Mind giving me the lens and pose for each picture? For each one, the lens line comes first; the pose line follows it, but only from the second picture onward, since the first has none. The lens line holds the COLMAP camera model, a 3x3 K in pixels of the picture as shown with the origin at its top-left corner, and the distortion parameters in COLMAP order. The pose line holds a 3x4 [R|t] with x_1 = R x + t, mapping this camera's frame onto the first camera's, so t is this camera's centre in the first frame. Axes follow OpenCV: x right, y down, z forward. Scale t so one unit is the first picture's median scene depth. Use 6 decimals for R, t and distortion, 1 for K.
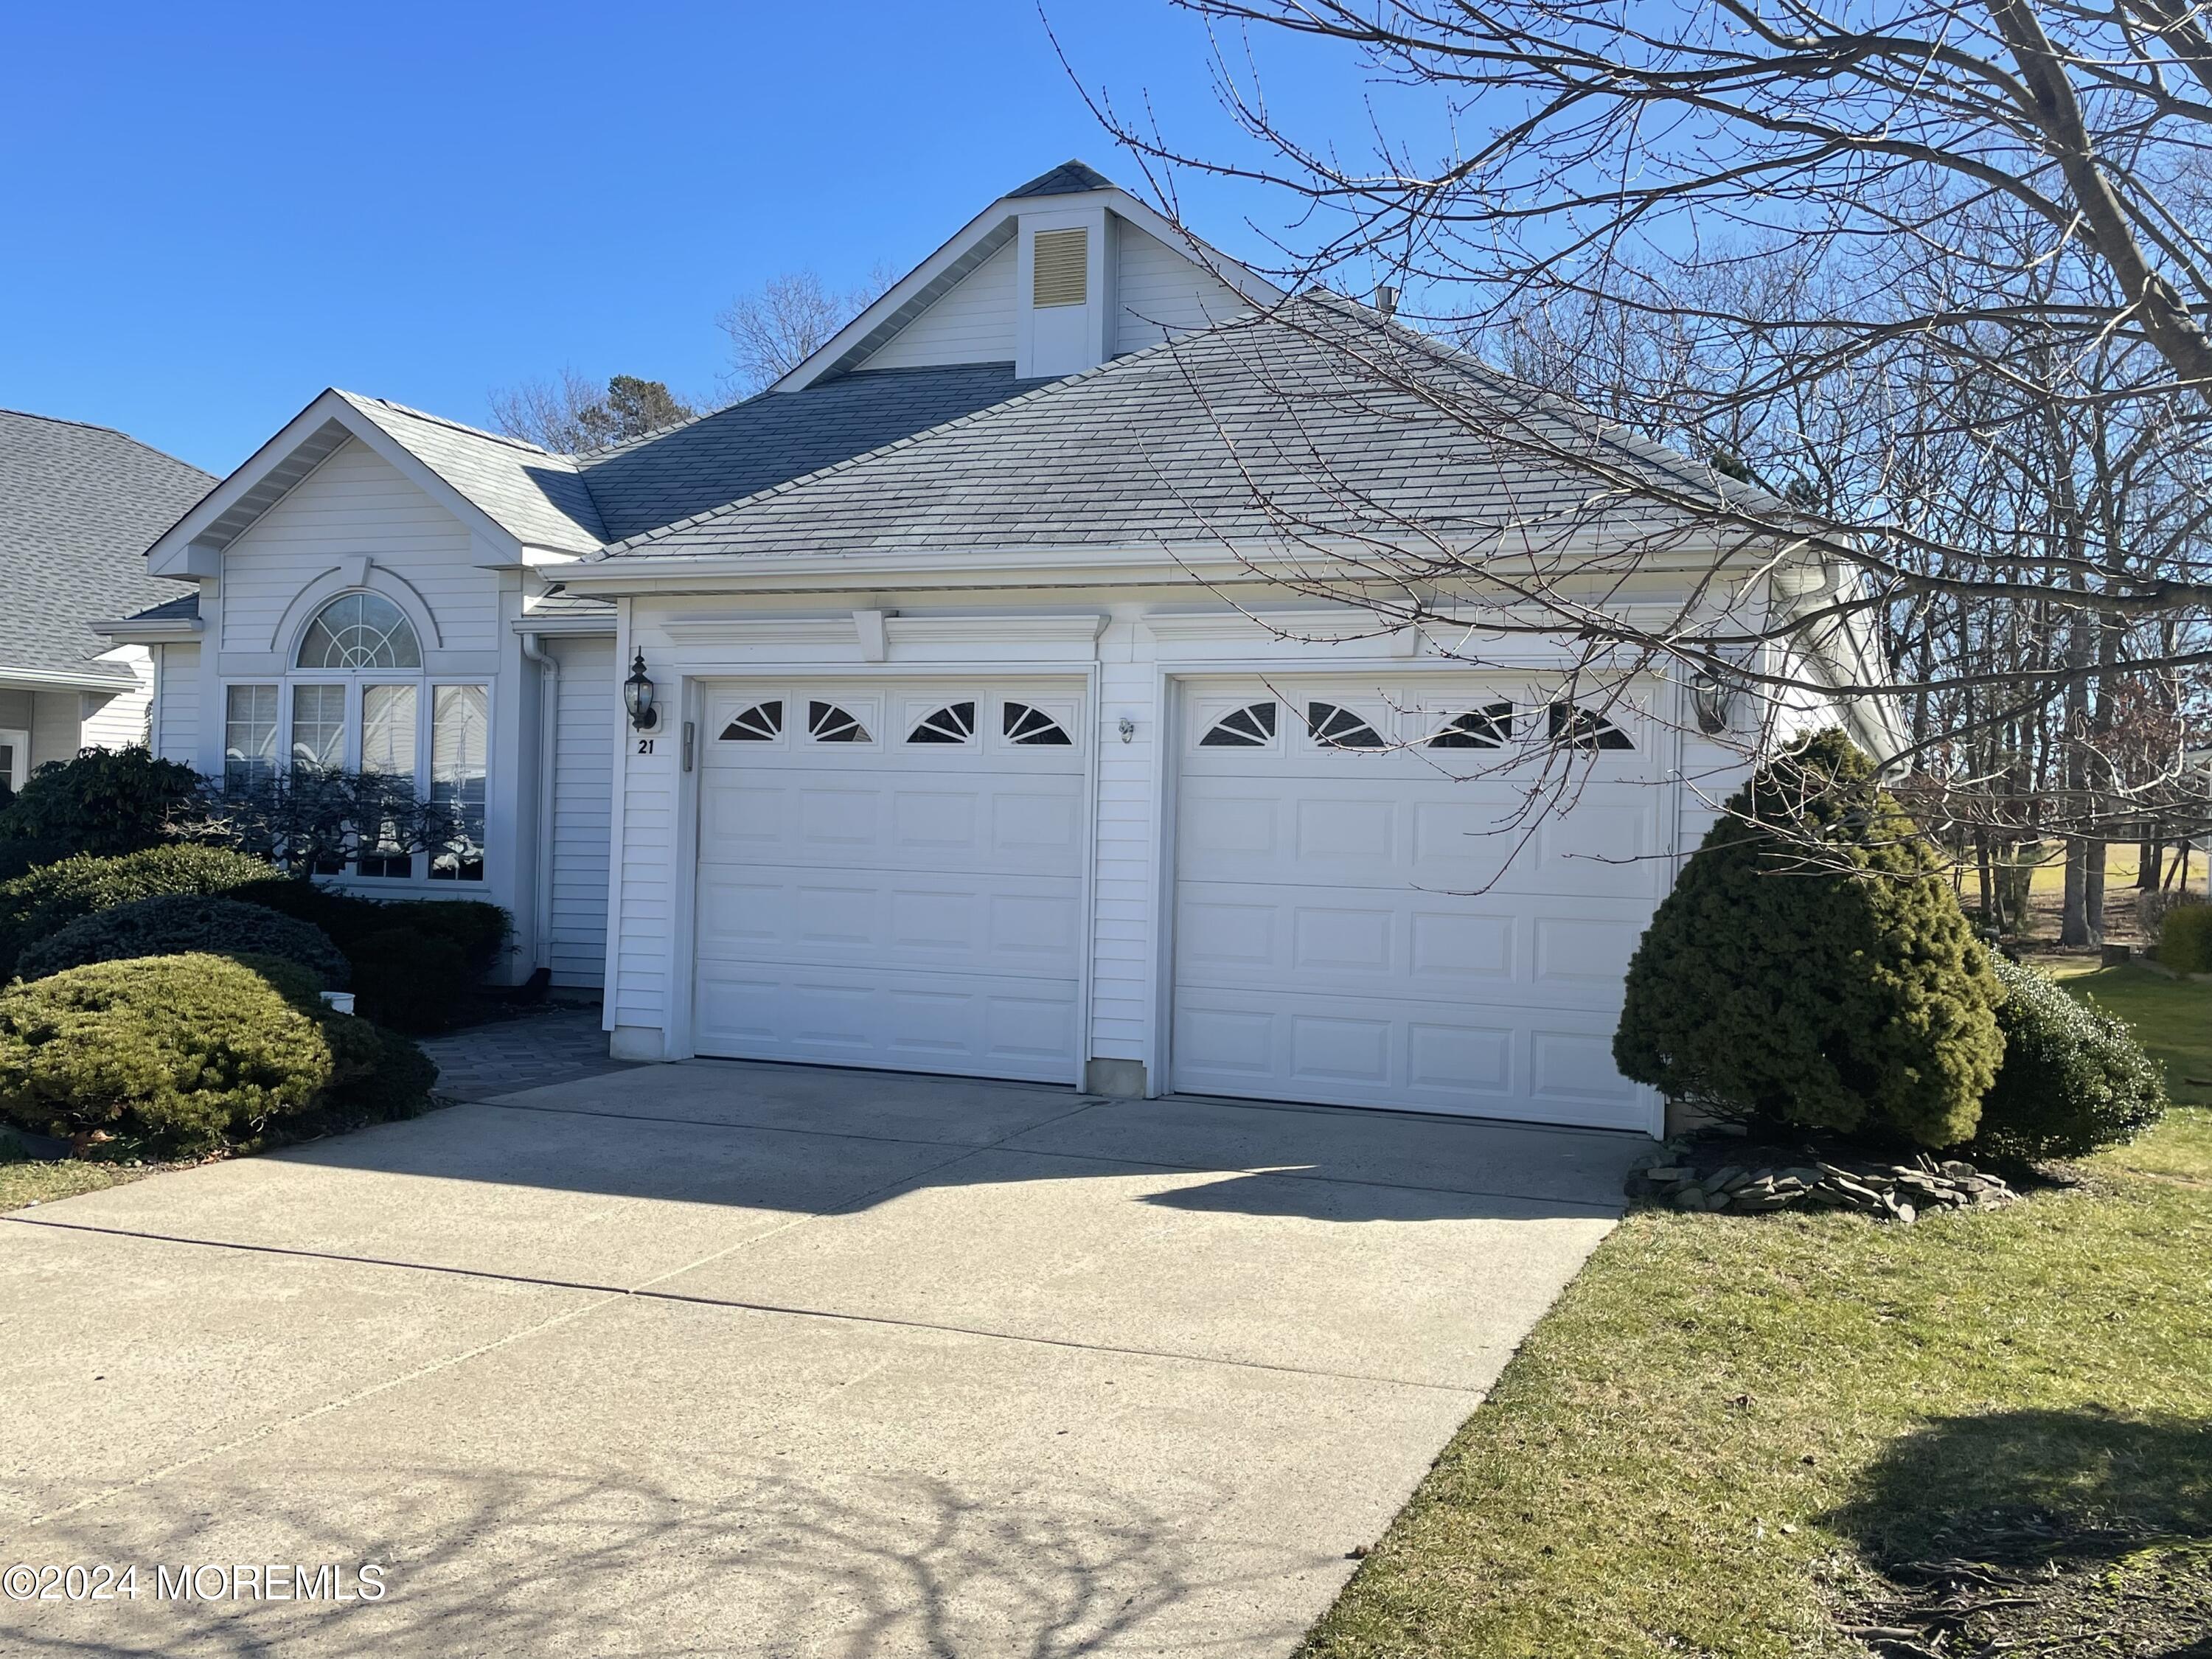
lens RADIAL K [[2066.7, 0, 1113.9], [0, 2066.7, 824.5], [0, 0, 1]] dist [0.058695, 0.000000]
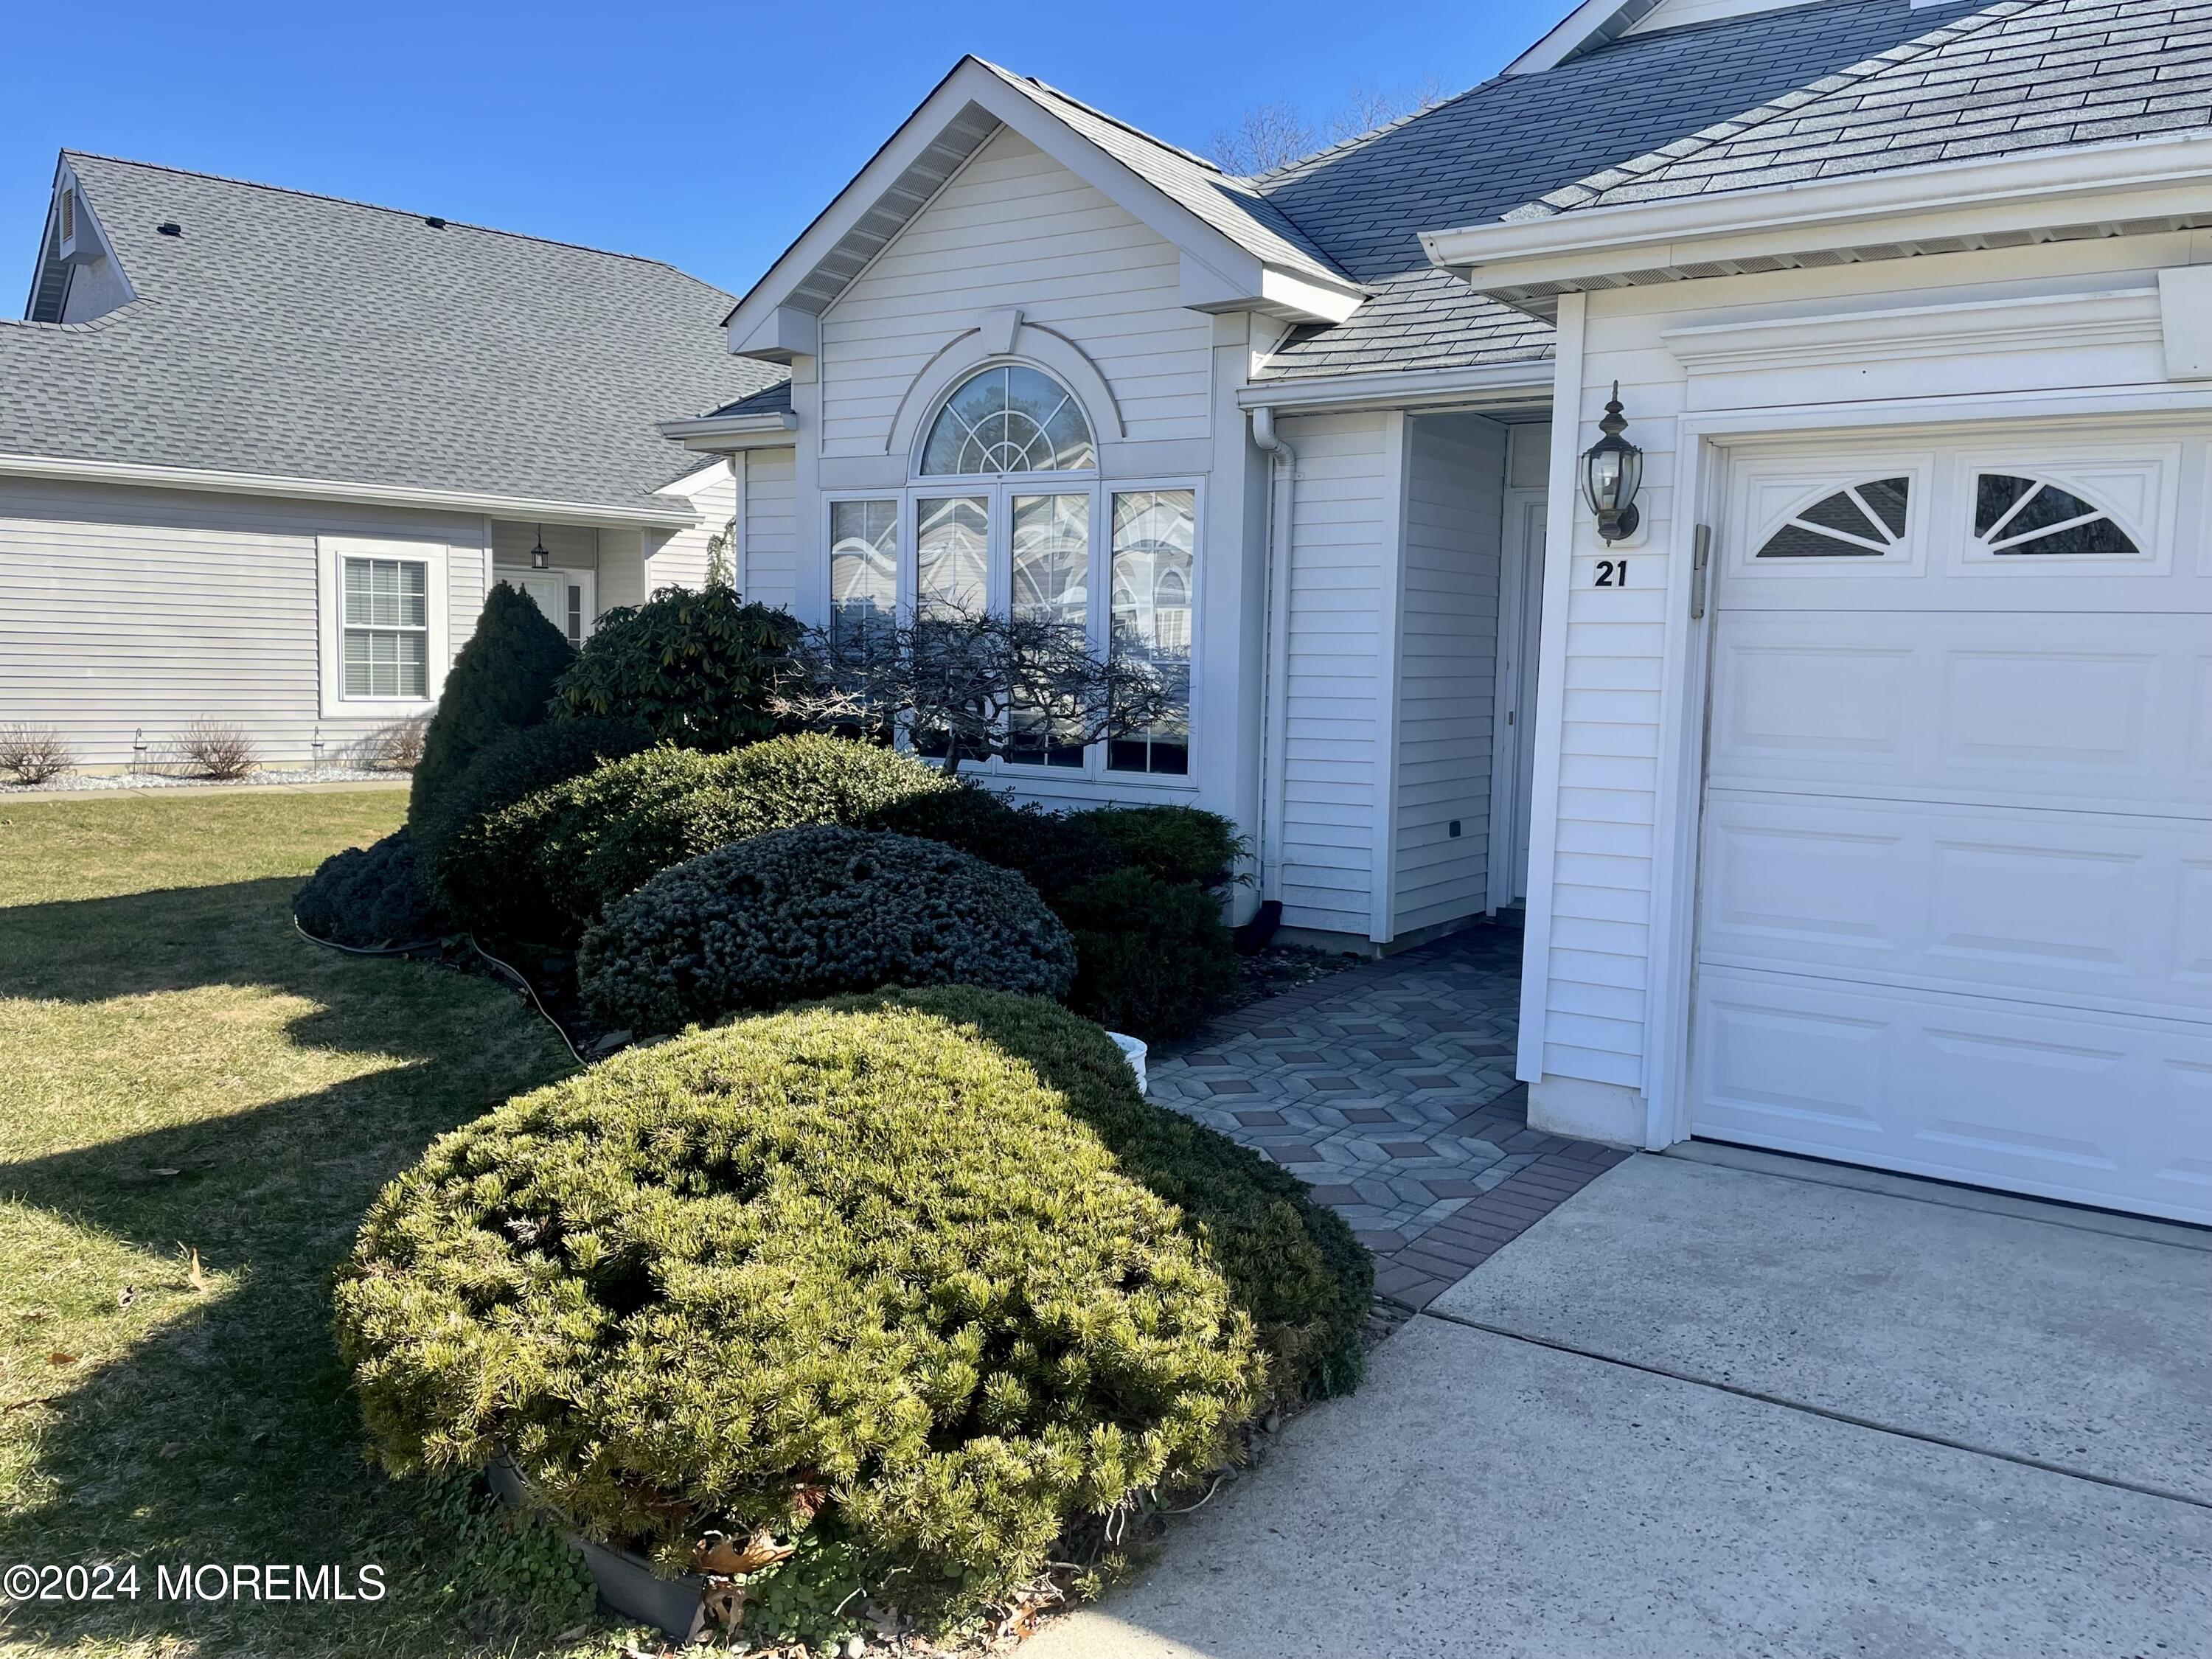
lens RADIAL K [[1808.7, 0, 1109.1], [0, 1808.7, 819.2], [0, 0, 1]] dist [0.097430, -0.007047]
pose [[0.978806, 0.014914, -0.204245, -0.240023], [0.004305, 0.995625, 0.093335, -0.017516], [0.204743, -0.092237, 0.974460, 0.470365]]
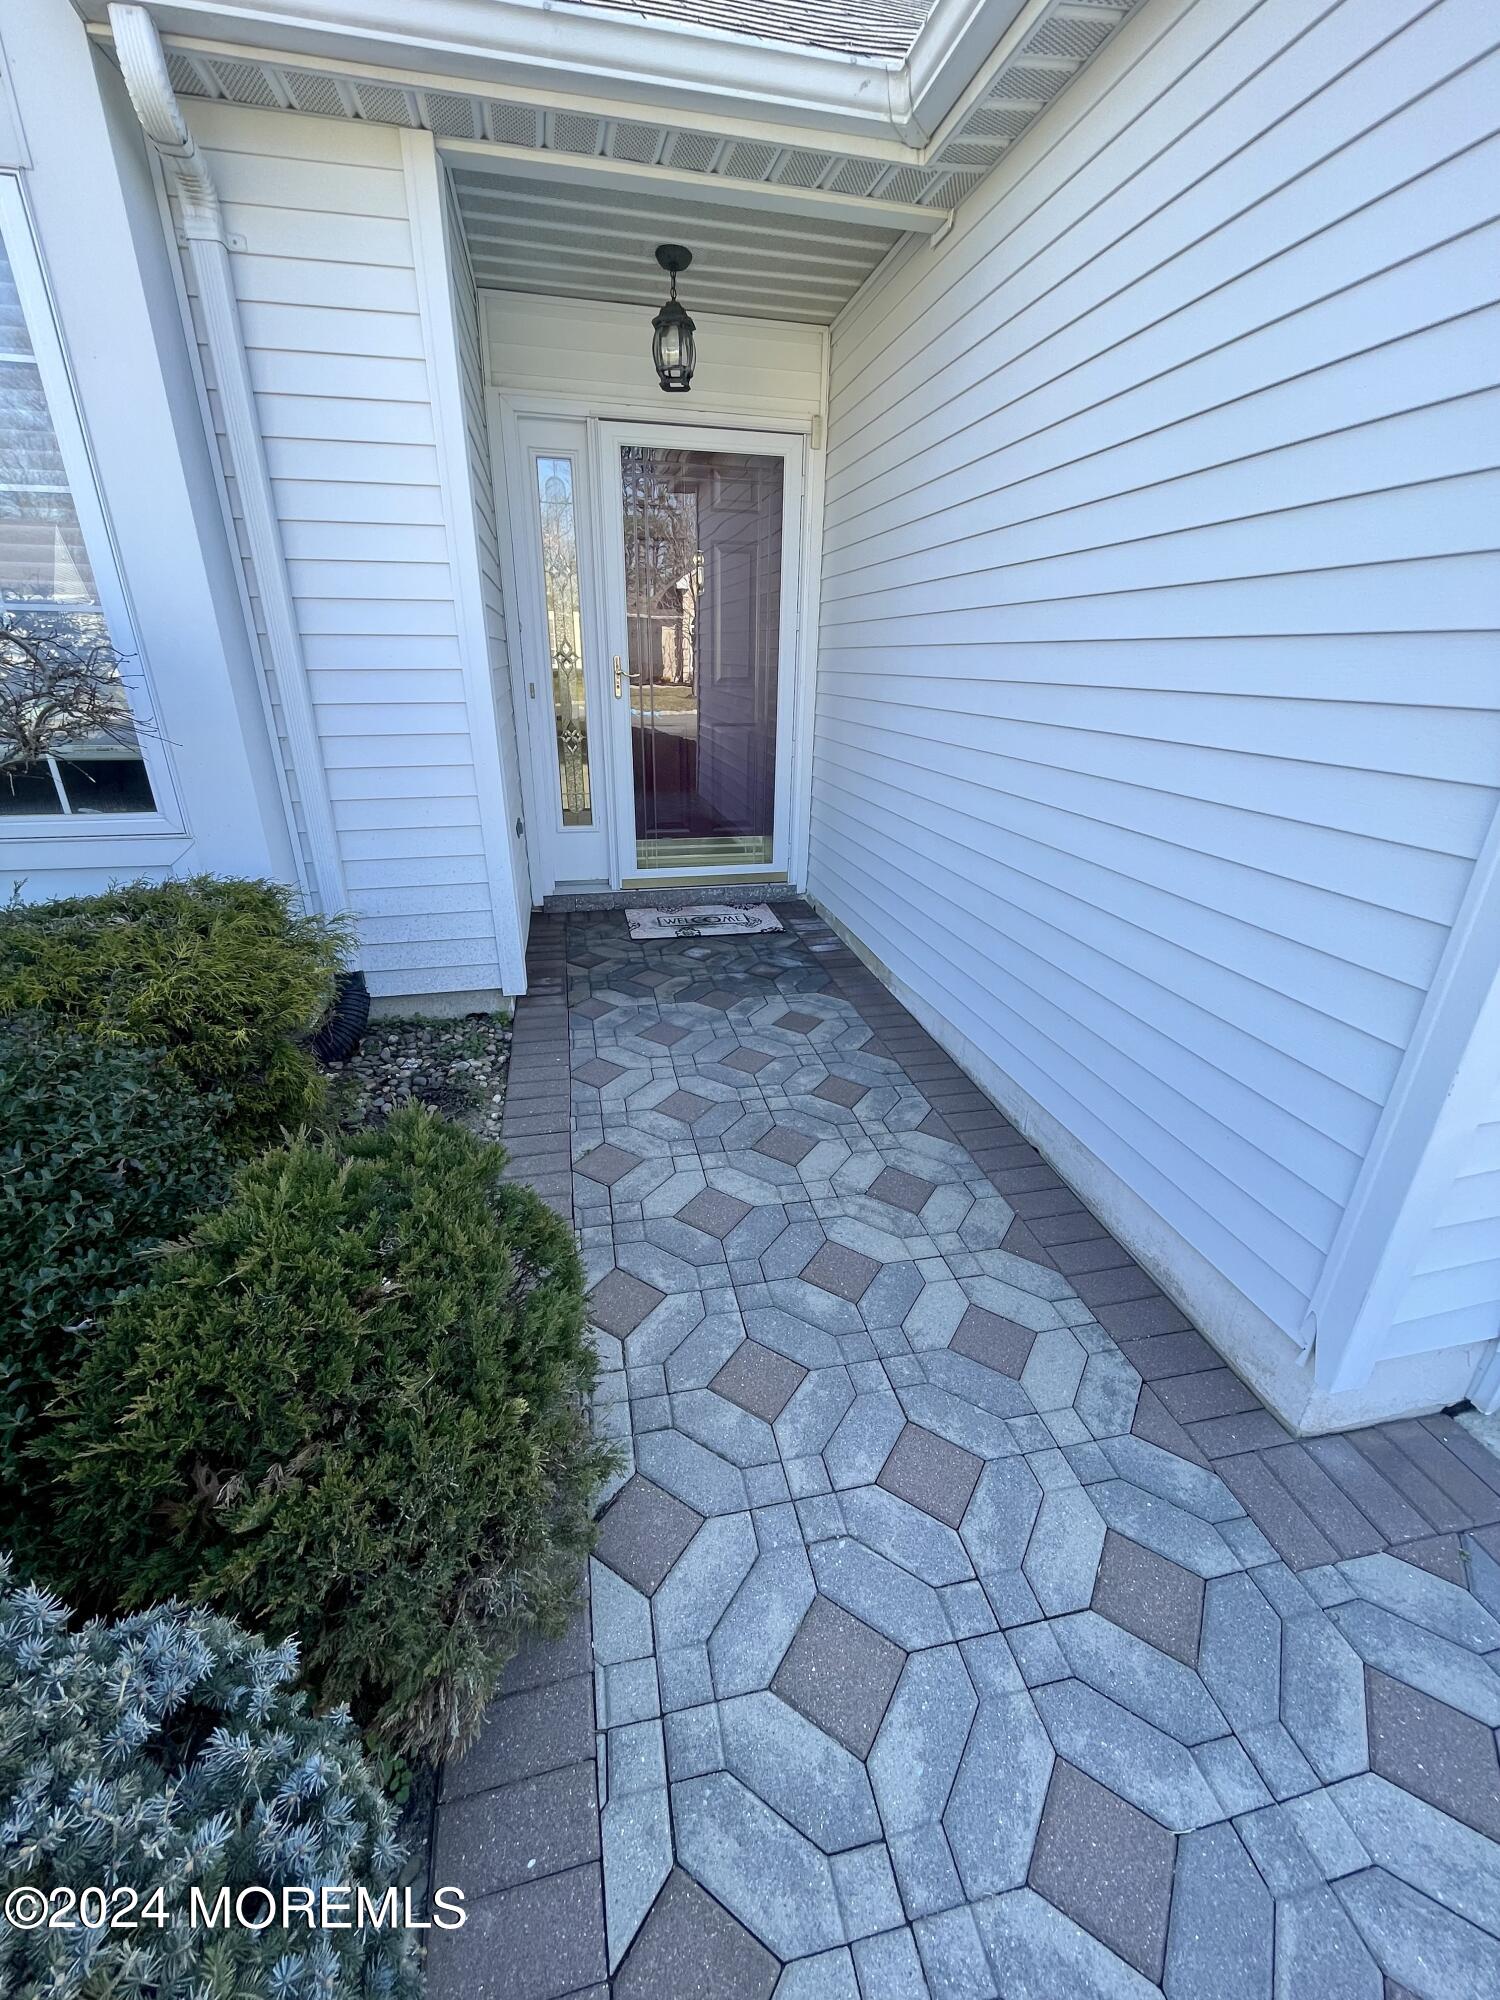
lens RADIAL K [[808.6, 0, 755.7], [0, 808.6, 1009.9], [0, 0, 1]] dist [-0.001509, -0.001471]
pose [[0.822956, -0.237206, 0.516213, -0.348660], [0.001518, 0.909573, 0.415541, -0.005278], [-0.568103, -0.341188, 0.748899, 0.928537]]
